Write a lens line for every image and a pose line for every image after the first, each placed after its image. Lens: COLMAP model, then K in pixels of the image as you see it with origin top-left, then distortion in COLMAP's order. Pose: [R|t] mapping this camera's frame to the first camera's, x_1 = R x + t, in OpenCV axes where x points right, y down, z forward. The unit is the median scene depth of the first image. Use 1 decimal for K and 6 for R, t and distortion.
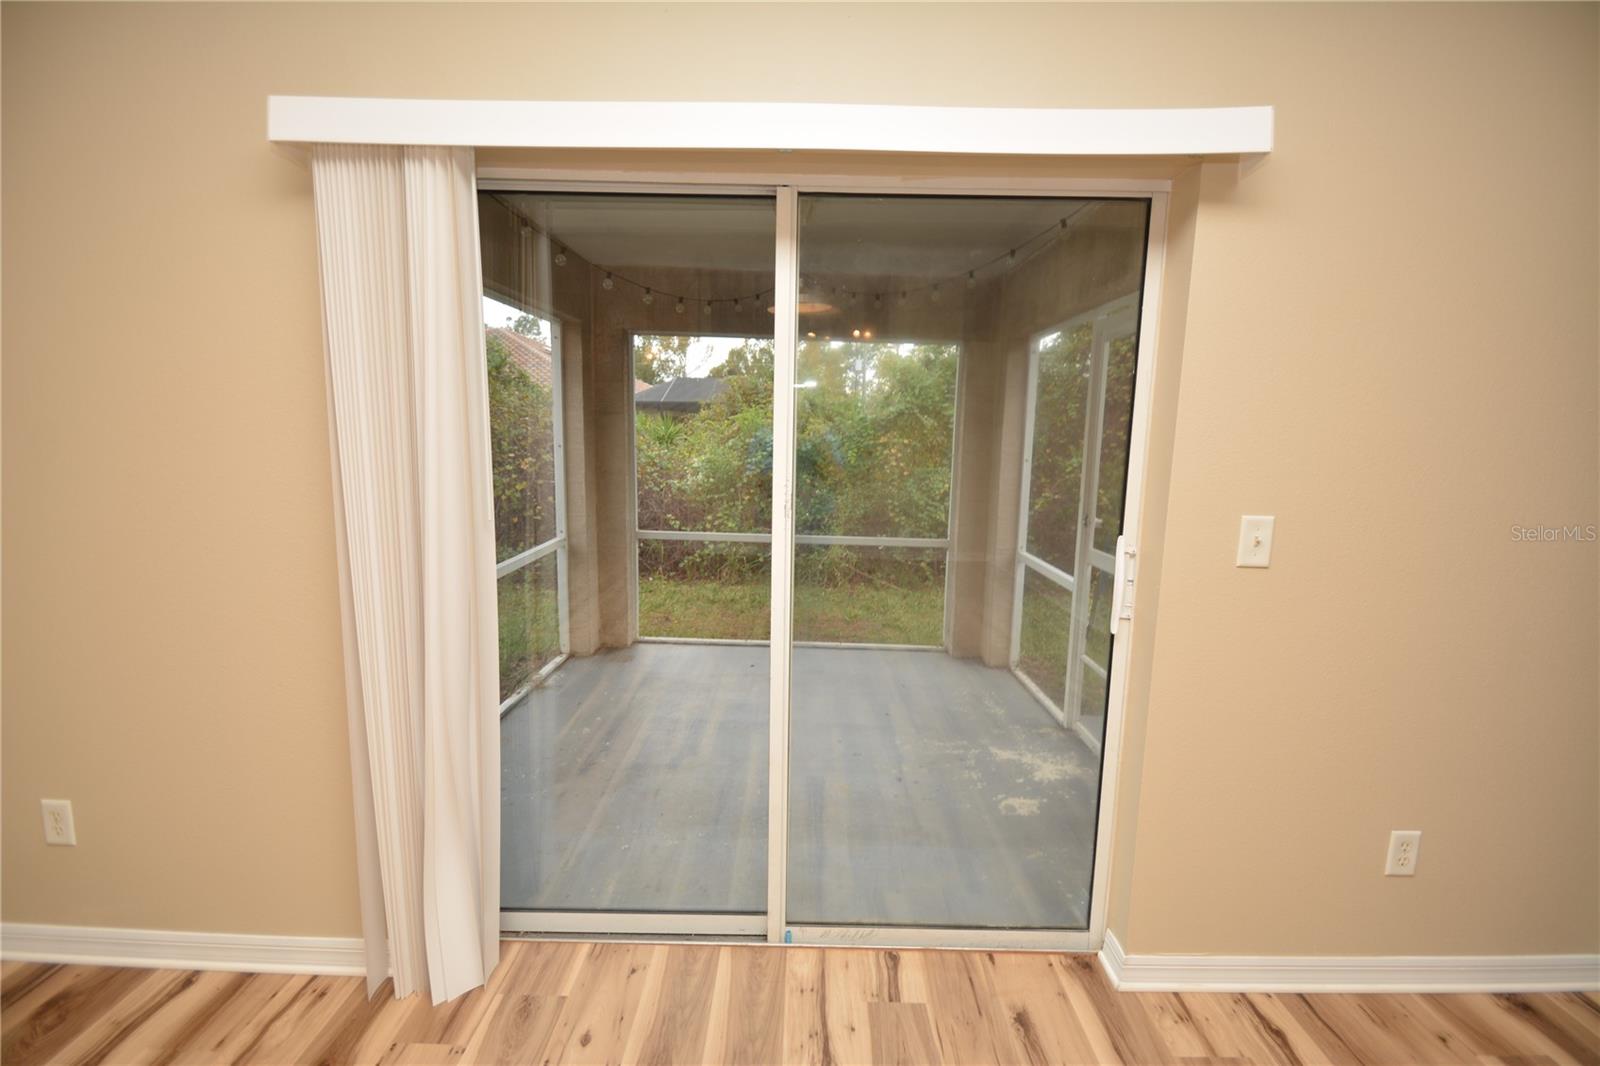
lens RADIAL K [[704.7, 0, 797.3], [0, 704.7, 537.1], [0, 0, 1]] dist [0.013838, -0.015536]
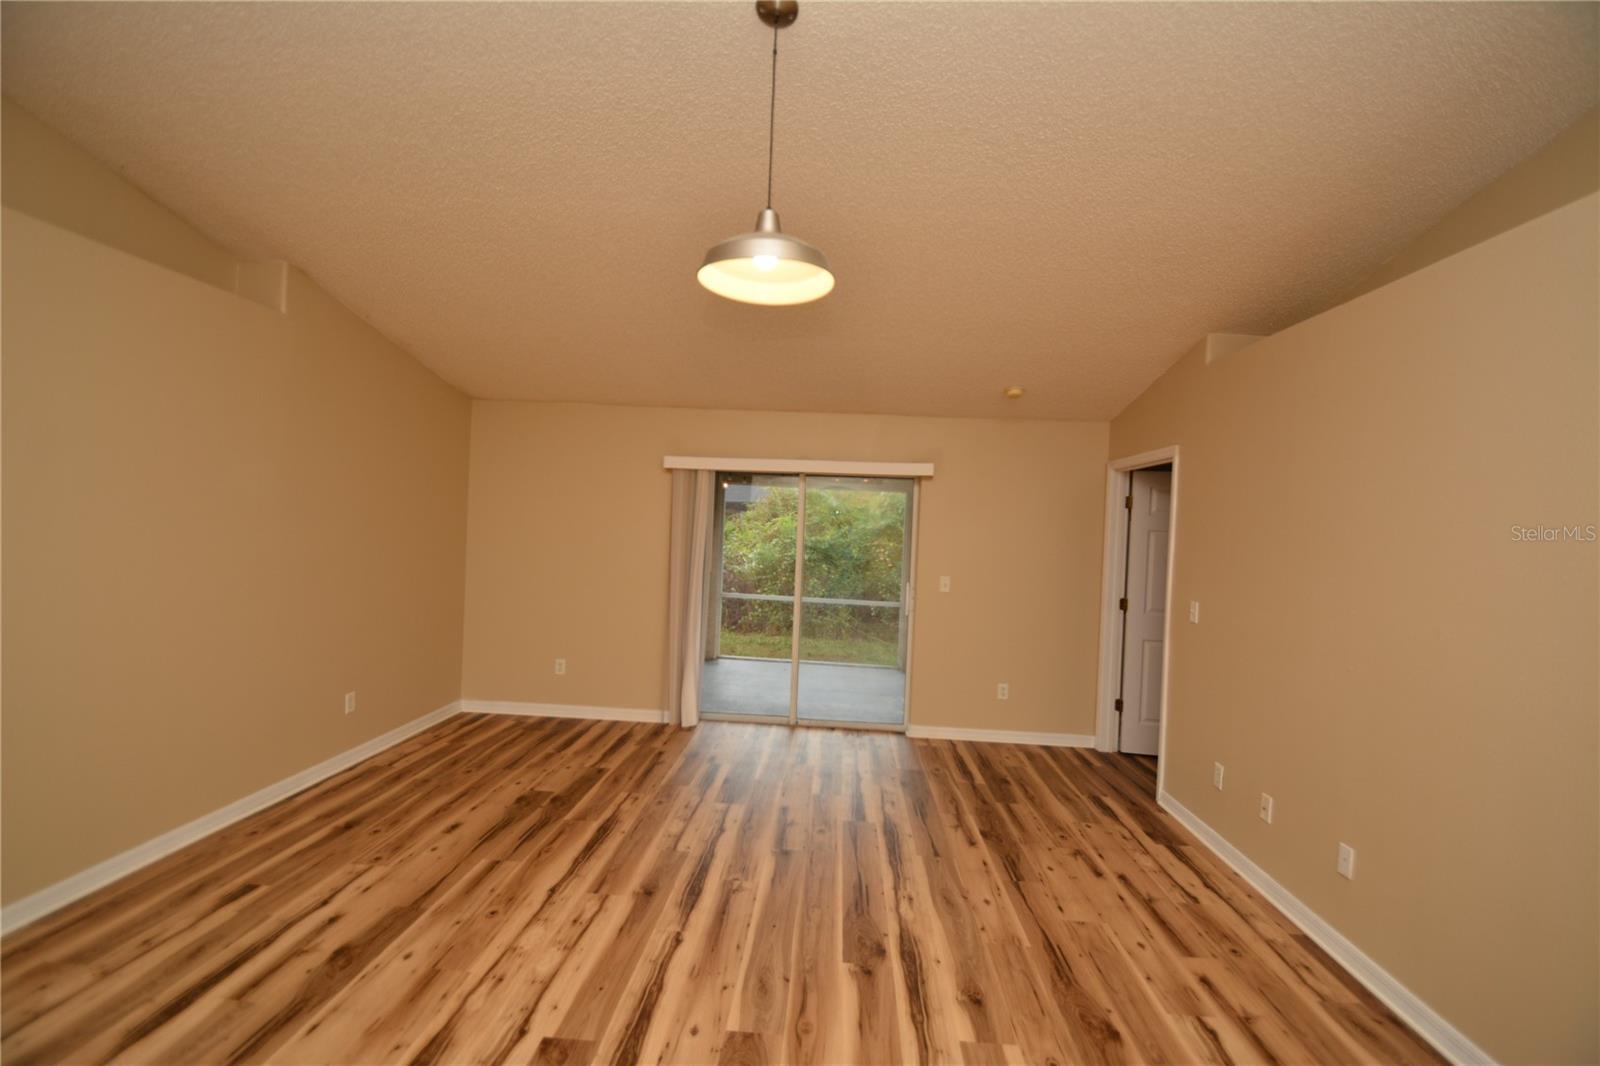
lens RADIAL K [[704.7, 0, 802.0], [0, 704.7, 533.1], [0, 0, 1]] dist [0.013838, -0.015536]
pose [[0.998772, 0.022737, -0.044024, 0.046259], [-0.028522, 0.990356, -0.135577, 0.077387], [0.040517, 0.136666, 0.989788, -0.760543]]
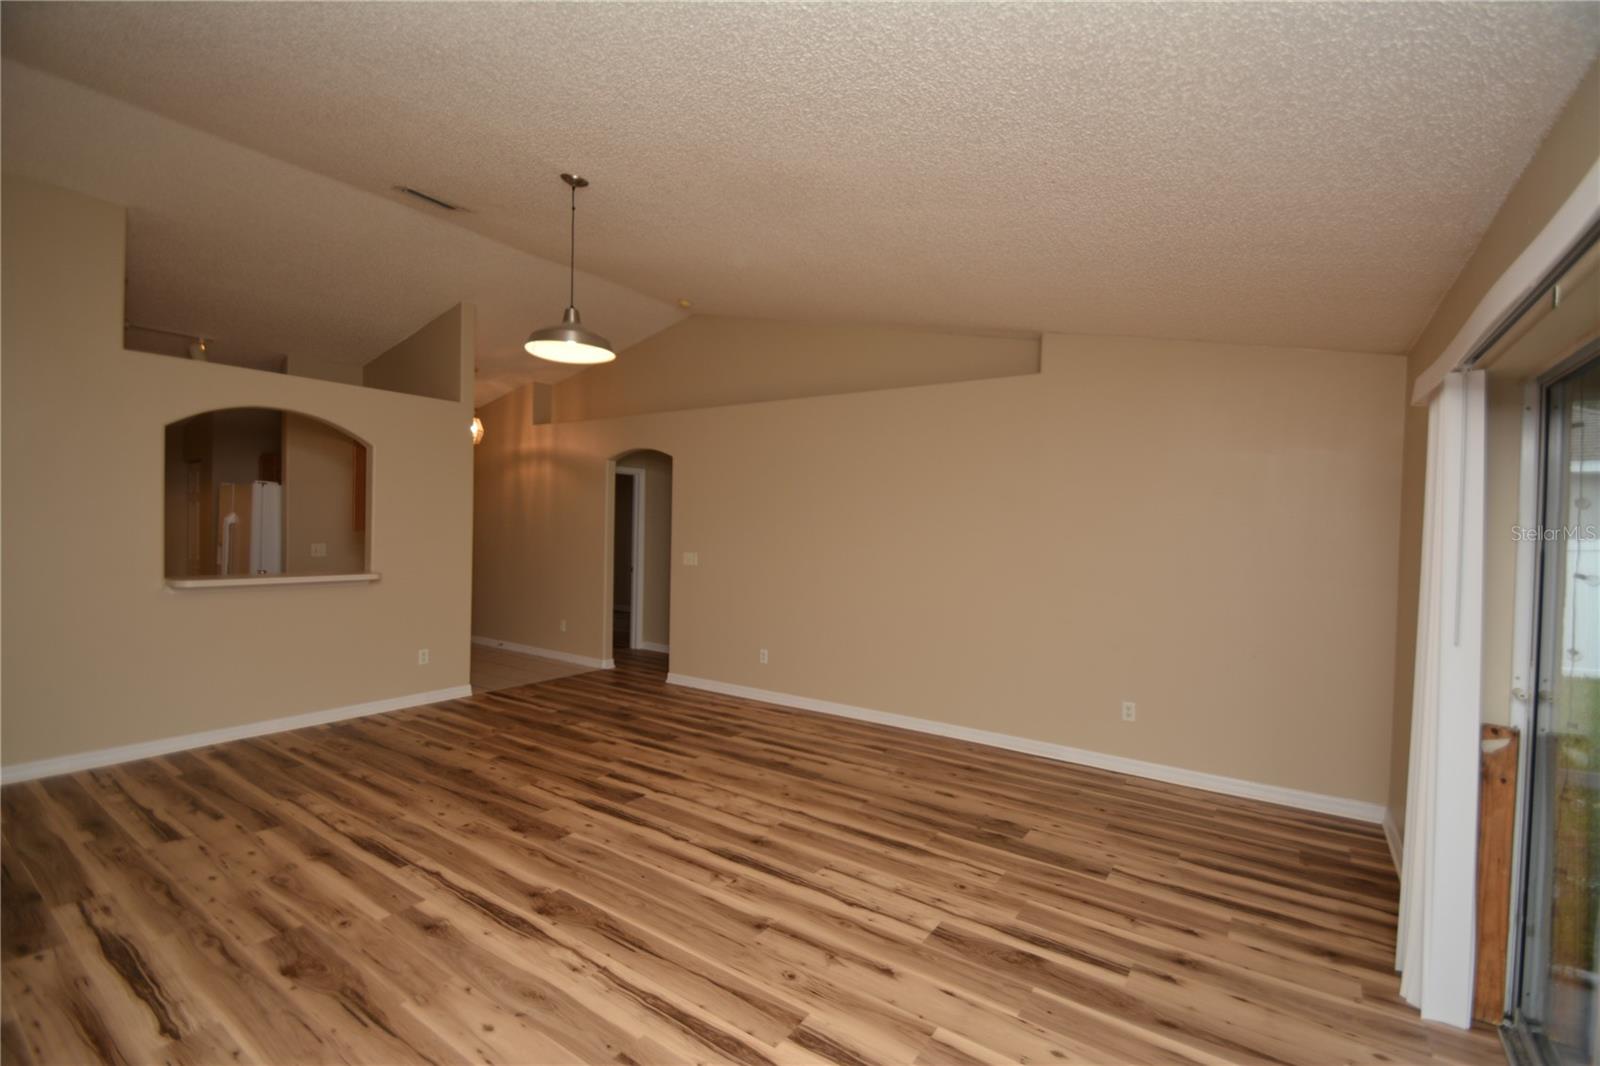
lens RADIAL K [[704.7, 0, 801.2], [0, 704.7, 541.8], [0, 0, 1]] dist [0.013838, -0.015536]
pose [[-0.562355, -0.012200, -0.826806, 0.434234], [-0.152854, 0.984193, 0.089442, -0.046400], [0.812646, 0.176679, -0.555330, 0.231523]]
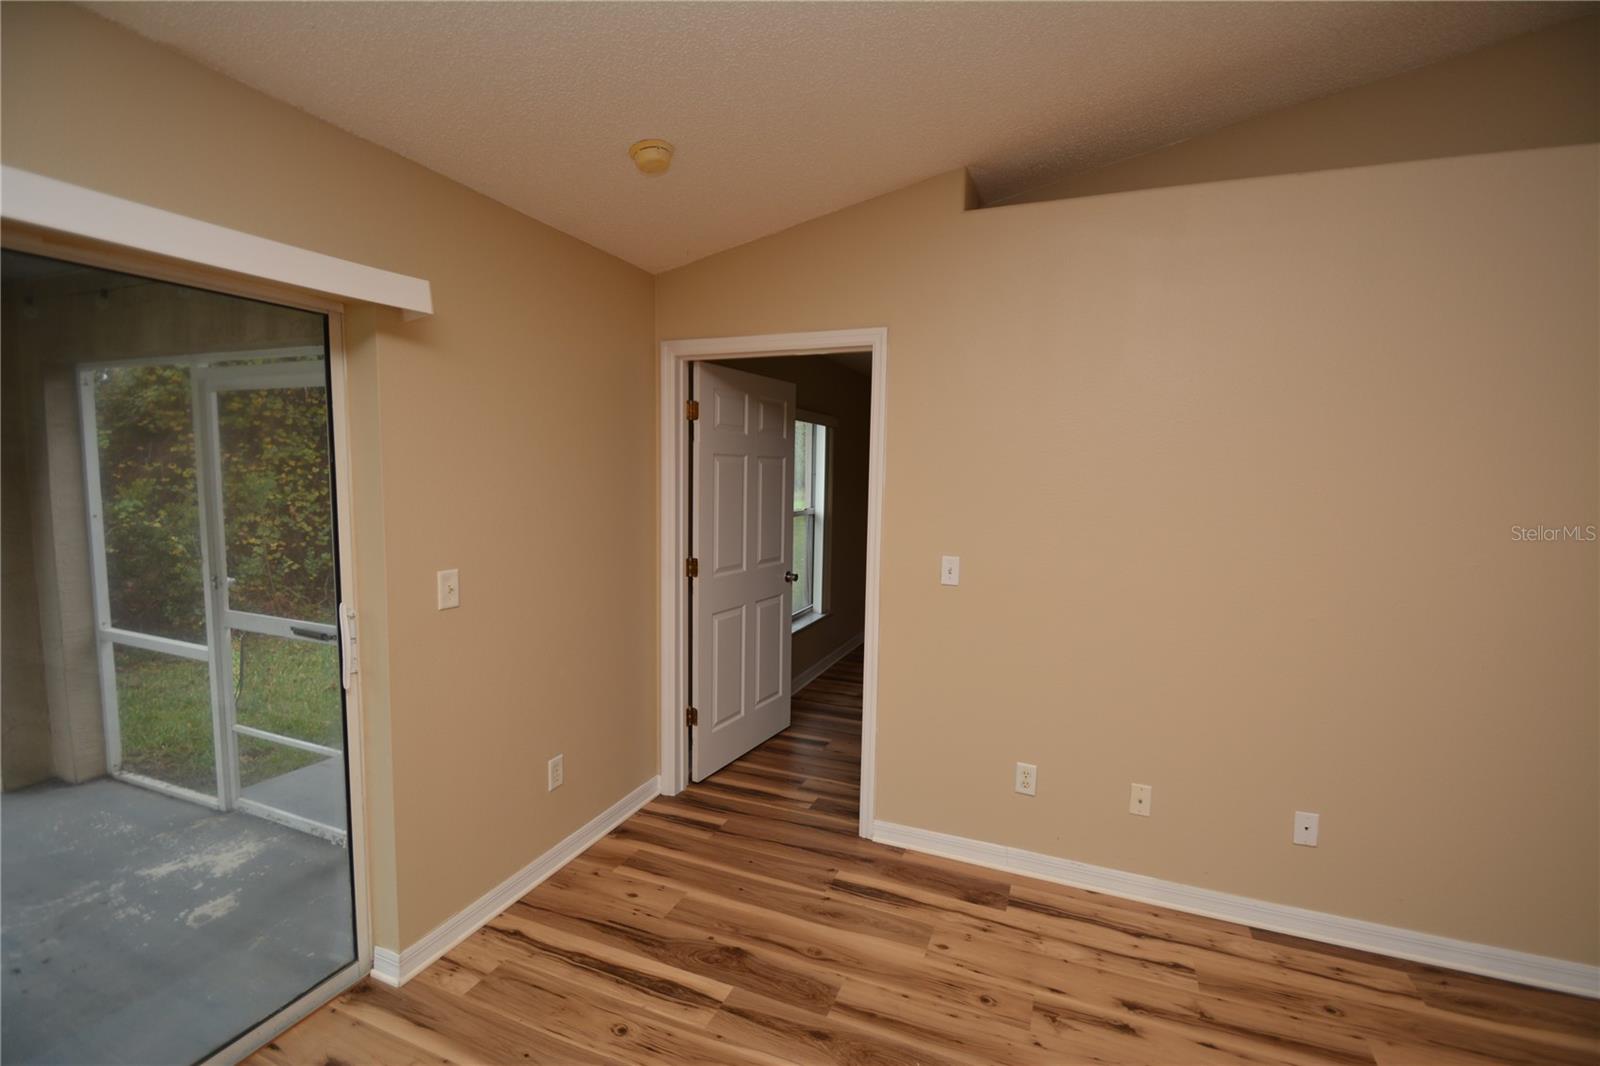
lens RADIAL K [[704.7, 0, 805.8], [0, 704.7, 535.4], [0, 0, 1]] dist [0.013838, -0.015536]
pose [[0.367270, -0.096970, 0.925046, -0.113435], [0.122407, 0.990939, 0.055278, -0.029578], [-0.922024, 0.092930, 0.375812, -0.046566]]
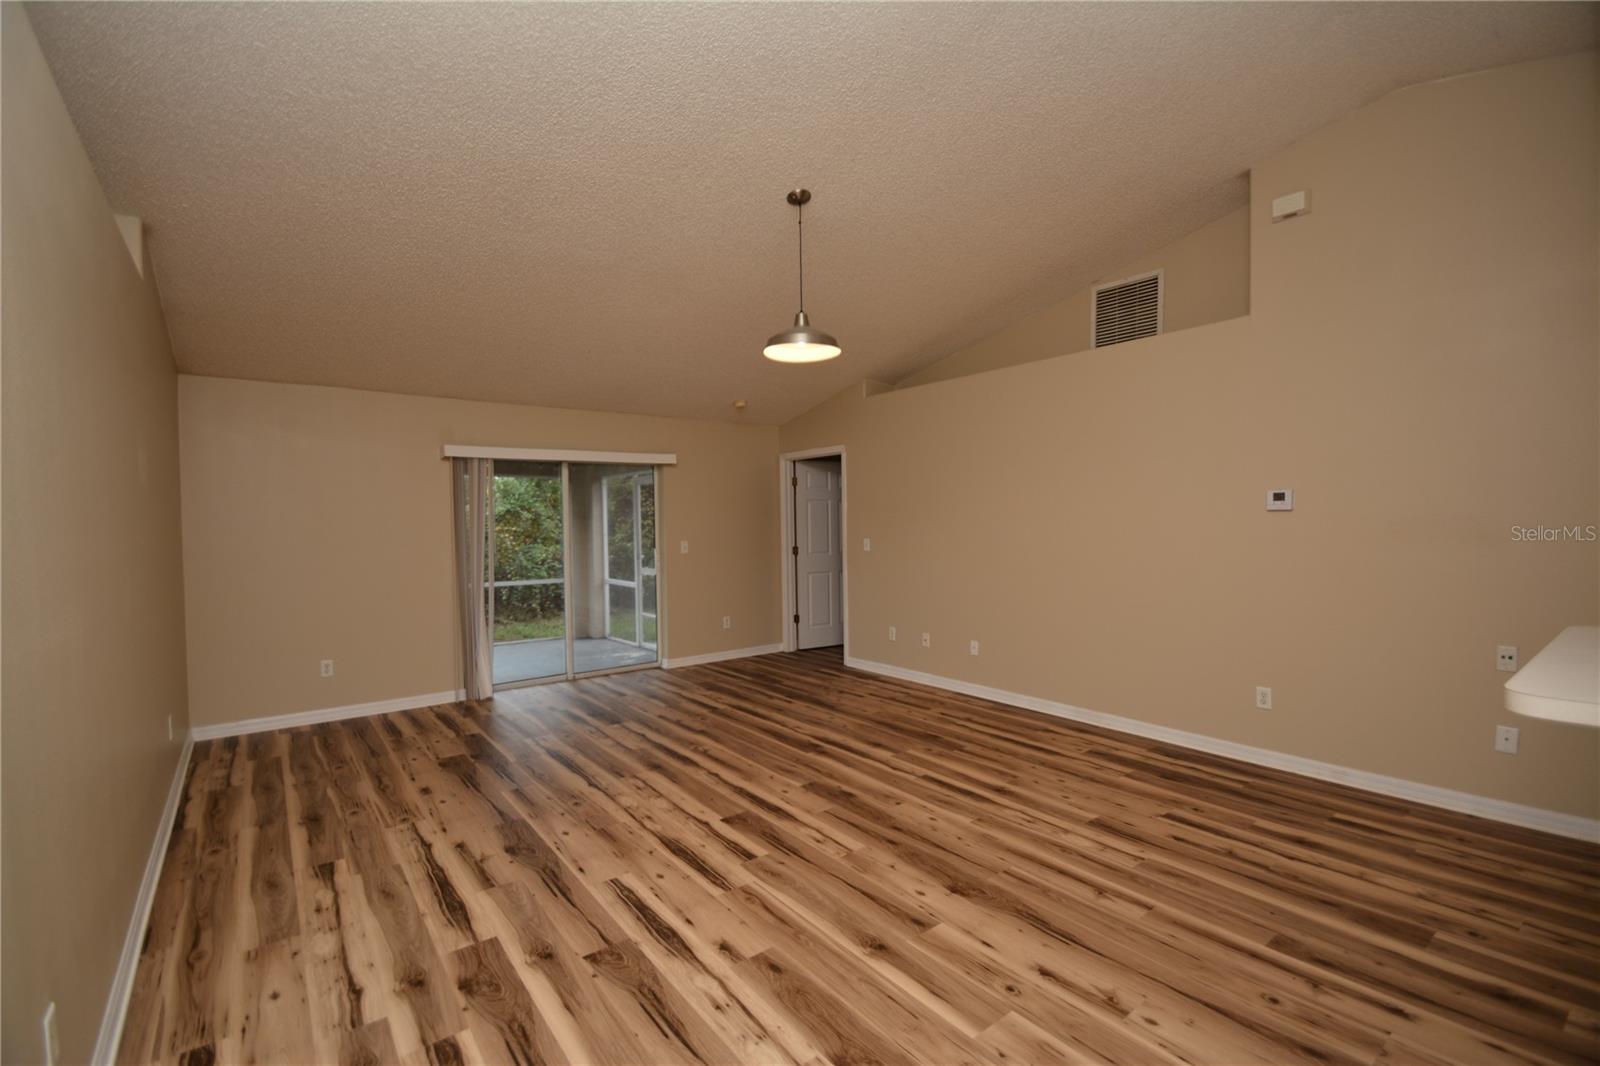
lens RADIAL K [[704.7, 0, 805.6], [0, 704.7, 535.8], [0, 0, 1]] dist [0.013838, -0.015536]
pose [[0.782518, -0.044777, 0.621015, -0.470484], [0.119510, 0.989666, -0.079232, 0.120626], [-0.611050, 0.136218, 0.779784, -0.919038]]
